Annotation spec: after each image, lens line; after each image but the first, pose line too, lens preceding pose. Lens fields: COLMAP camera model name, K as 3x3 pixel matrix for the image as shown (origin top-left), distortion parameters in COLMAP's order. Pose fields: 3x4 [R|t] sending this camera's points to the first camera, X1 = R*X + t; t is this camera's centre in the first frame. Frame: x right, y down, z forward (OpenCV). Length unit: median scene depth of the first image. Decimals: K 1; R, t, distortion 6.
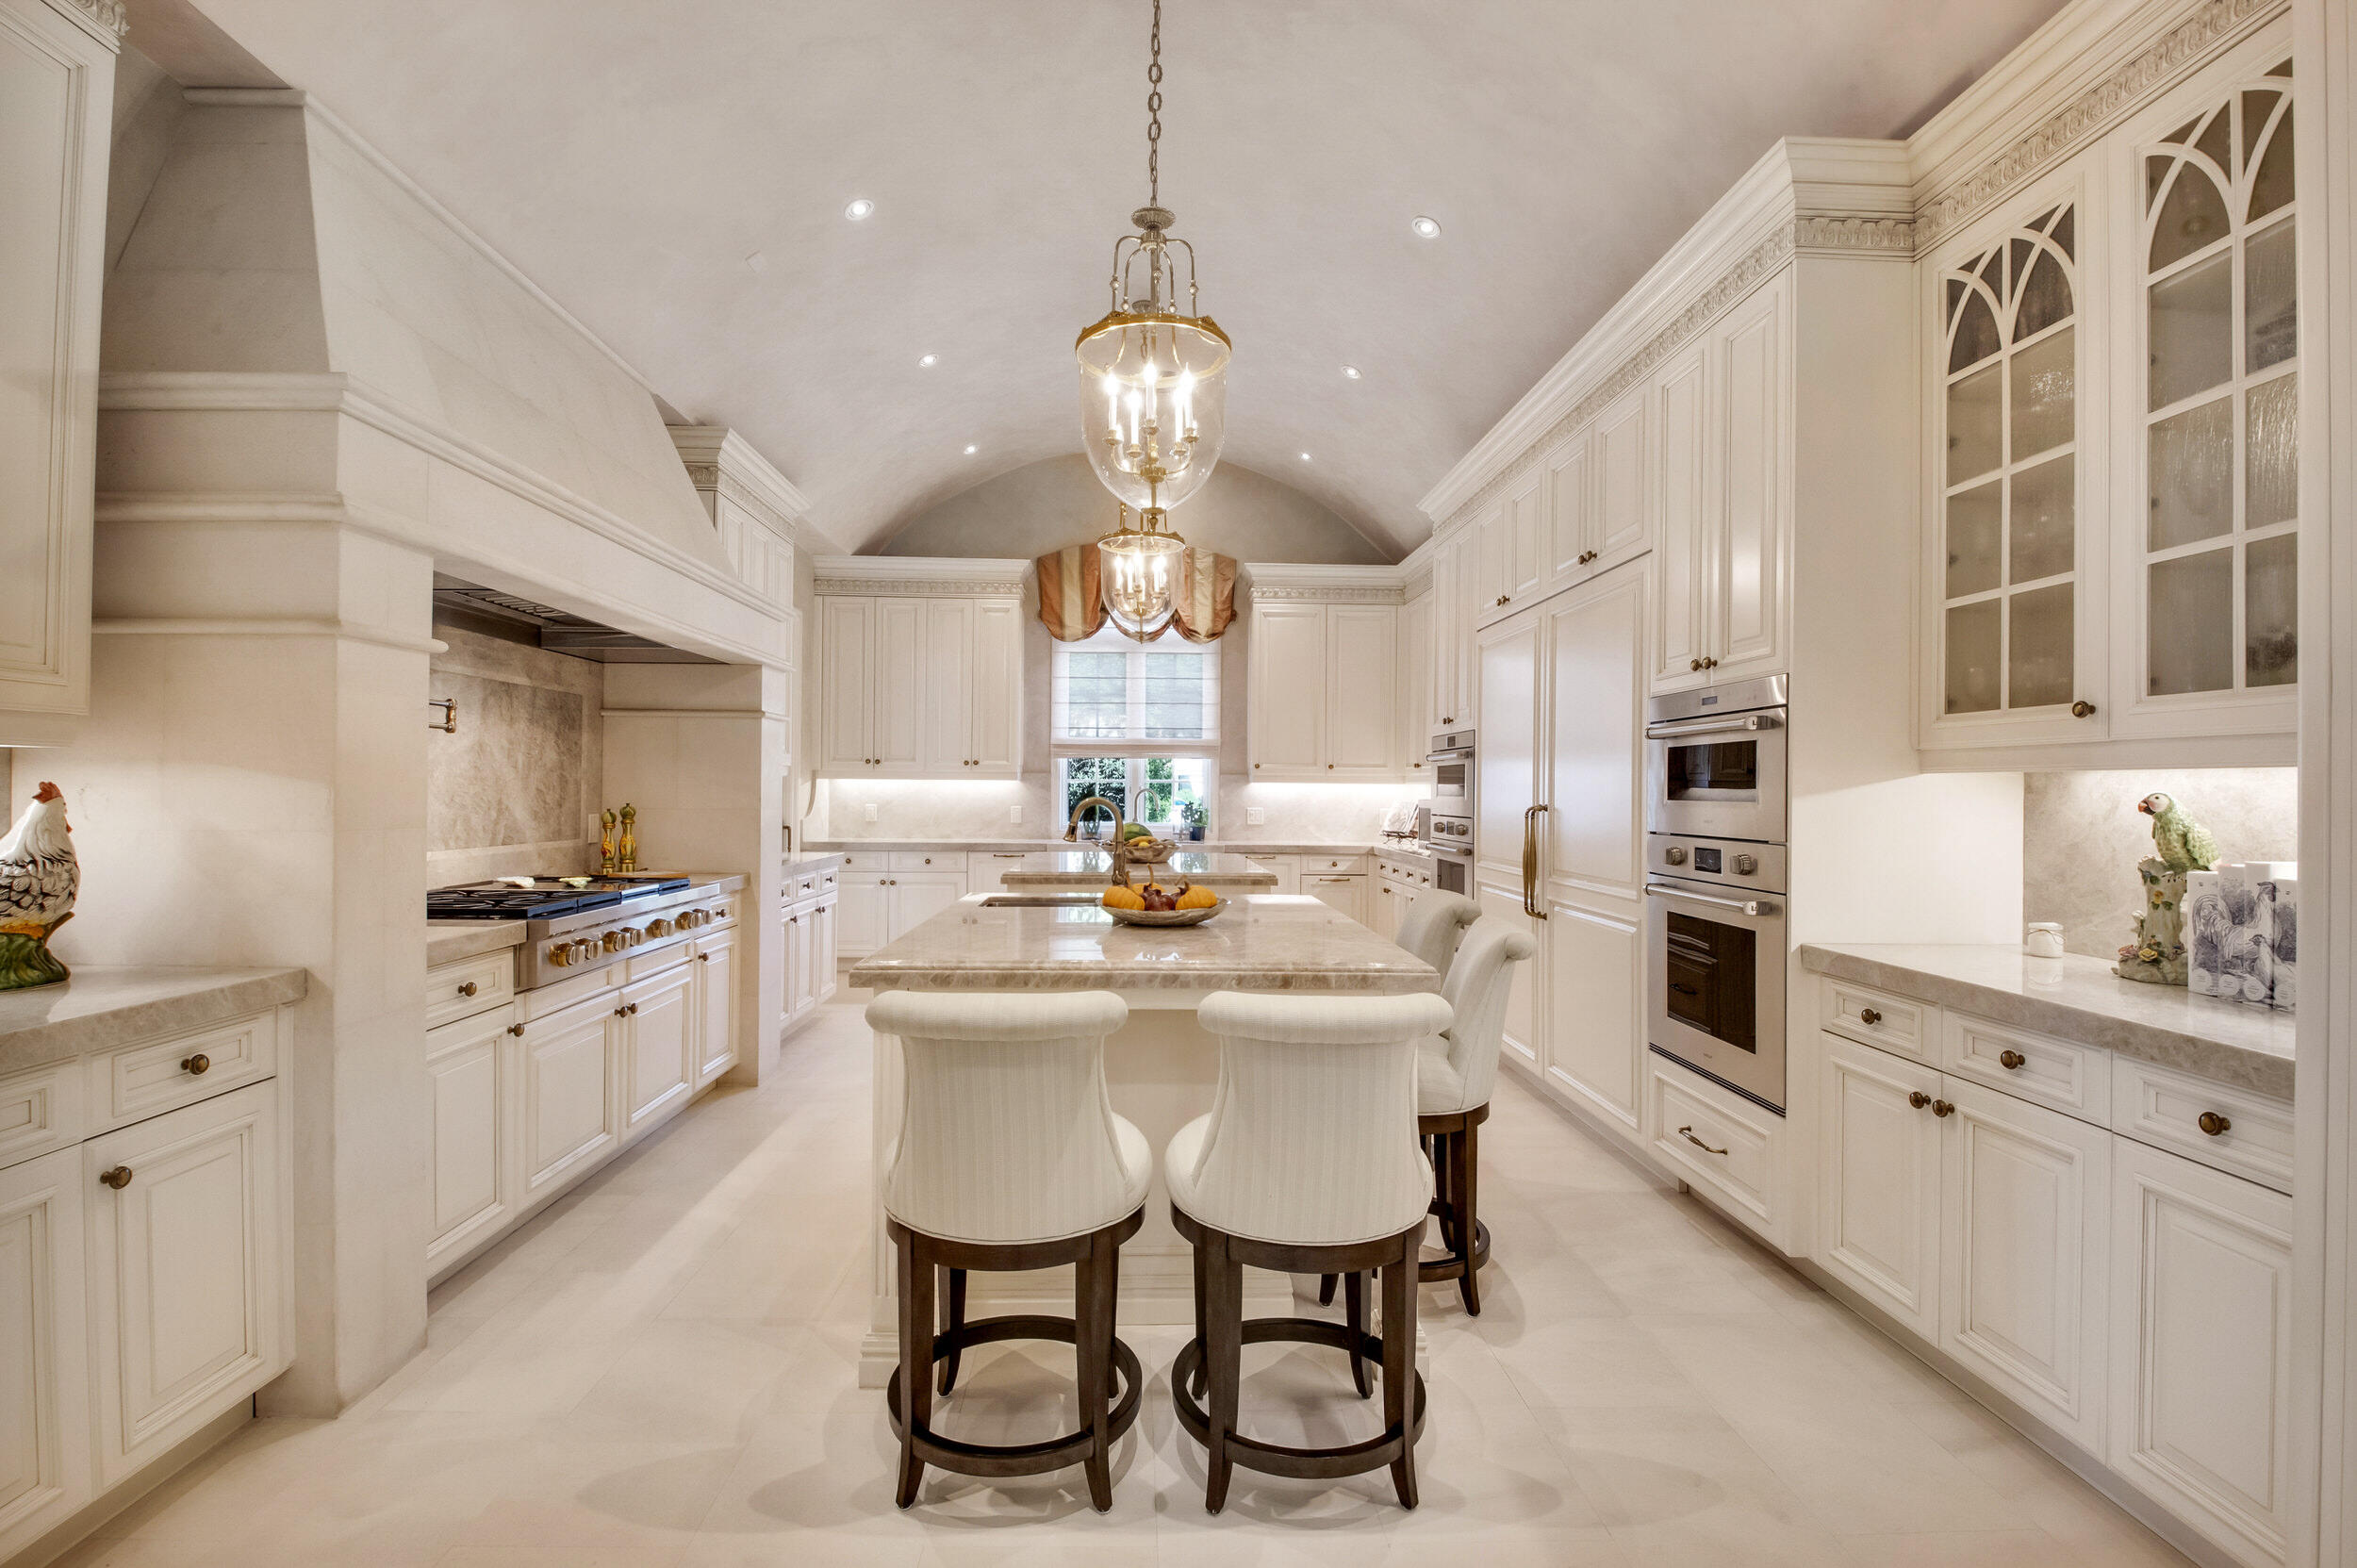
lens RADIAL K [[1050.3, 0, 1179.3], [0, 1050.3, 785.3], [0, 0, 1]] dist [-0.013880, -0.003472]
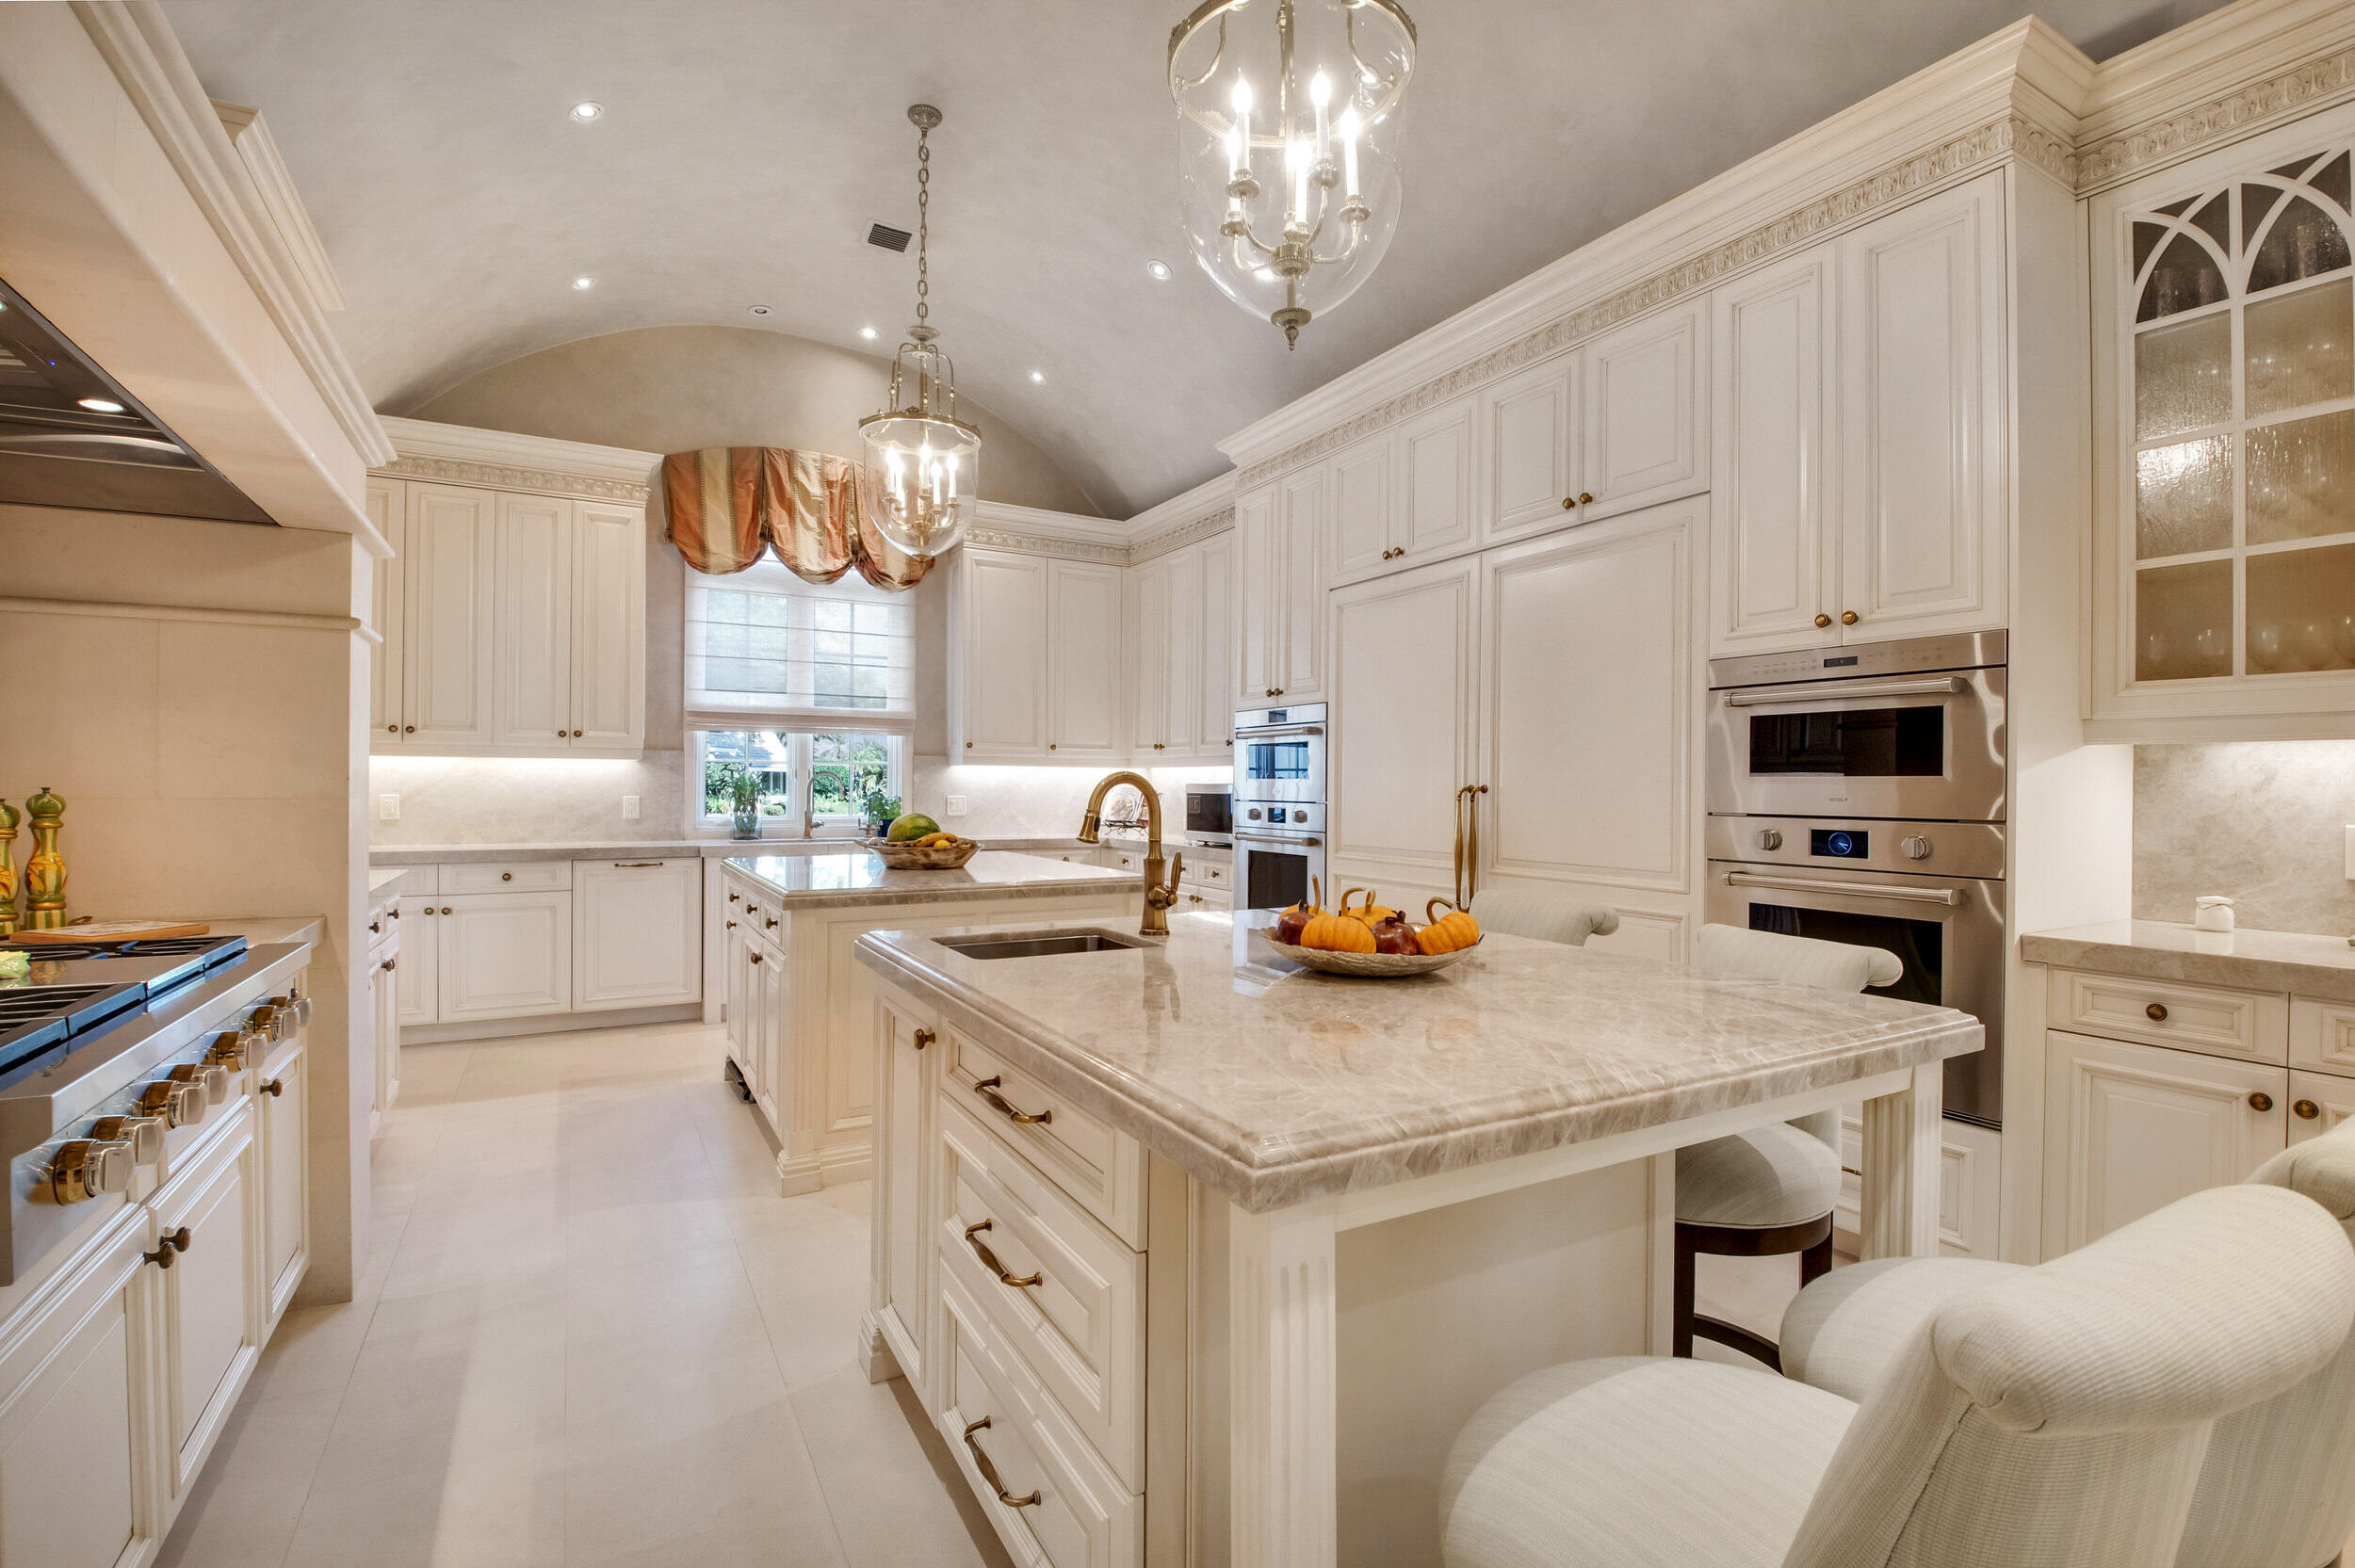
lens RADIAL K [[1049.2, 0, 1170.6], [0, 1049.2, 790.7], [0, 0, 1]] dist [-0.013880, -0.003472]
pose [[0.888617, -0.004336, 0.458630, -0.281632], [-0.001732, 0.999916, 0.012810, 0.011963], [-0.458647, -0.012178, 0.888535, 0.337336]]
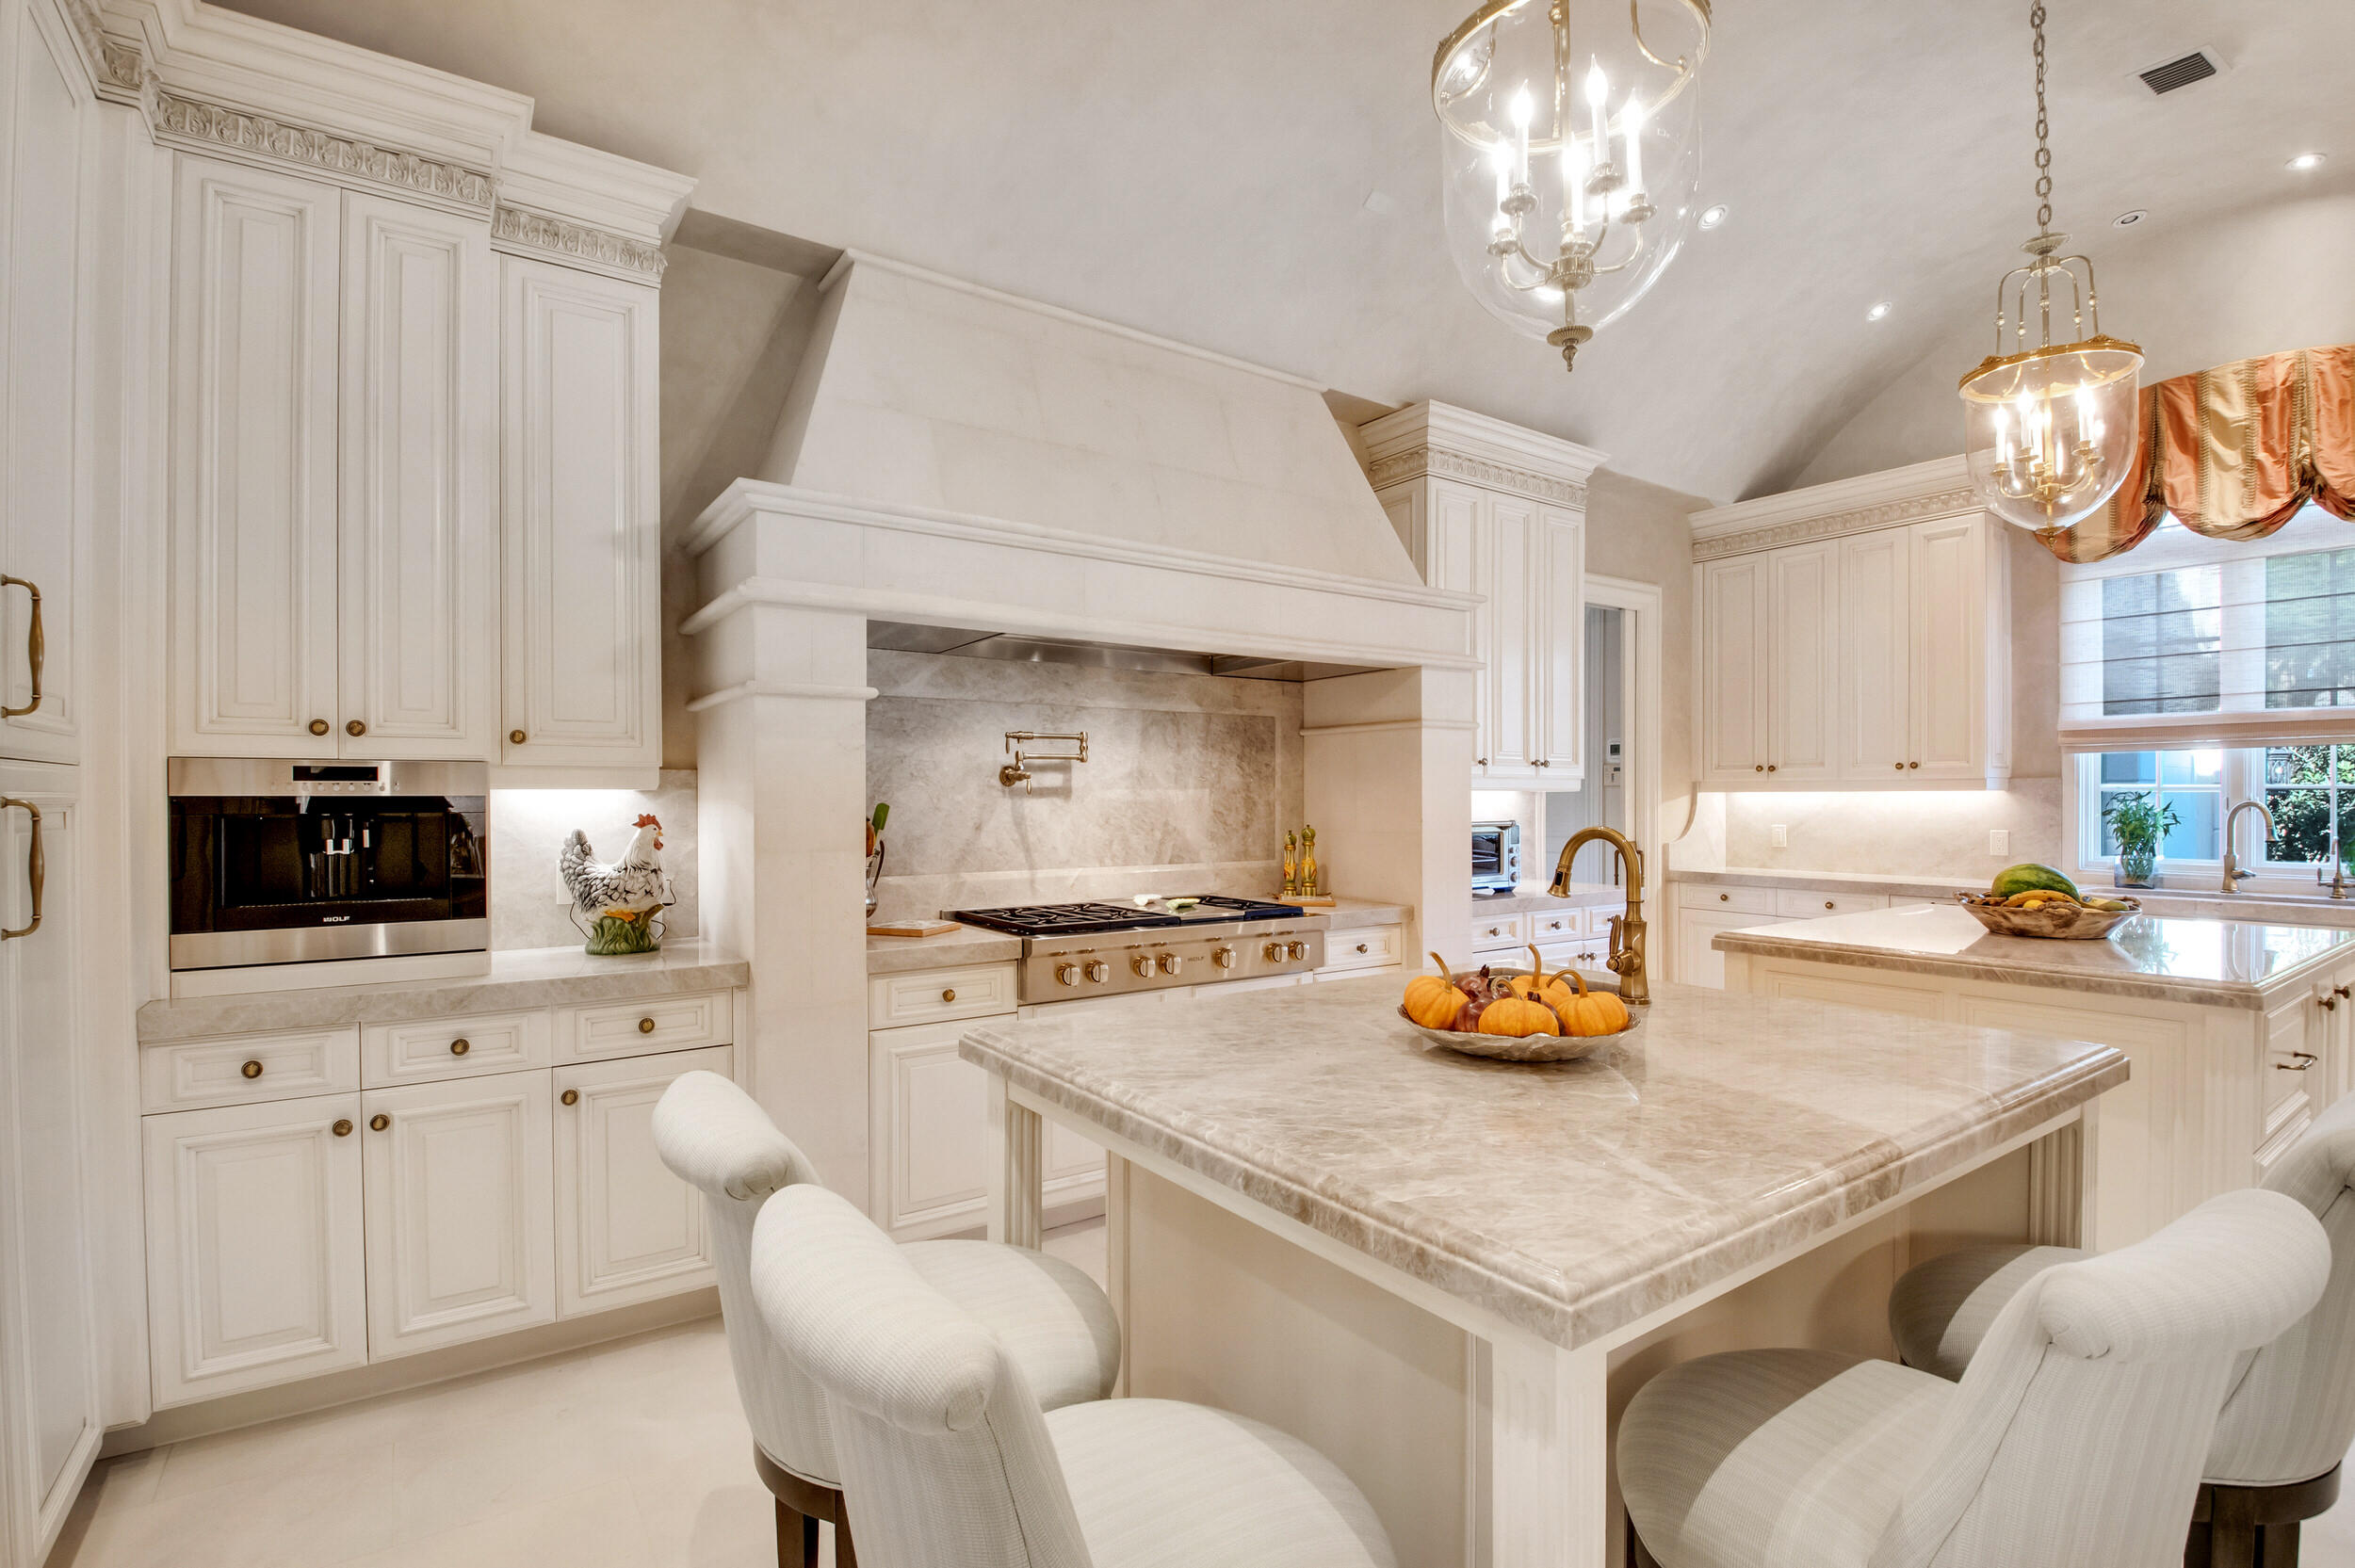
lens RADIAL K [[1111.0, 0, 1184.3], [0, 1111.0, 804.8], [0, 0, 1]] dist [0.004053, -0.003799]
pose [[0.537116, -0.004150, -0.843498, 0.283801], [0.011178, 0.999935, 0.002198, -0.005003], [0.843435, -0.010609, 0.537127, 0.360976]]
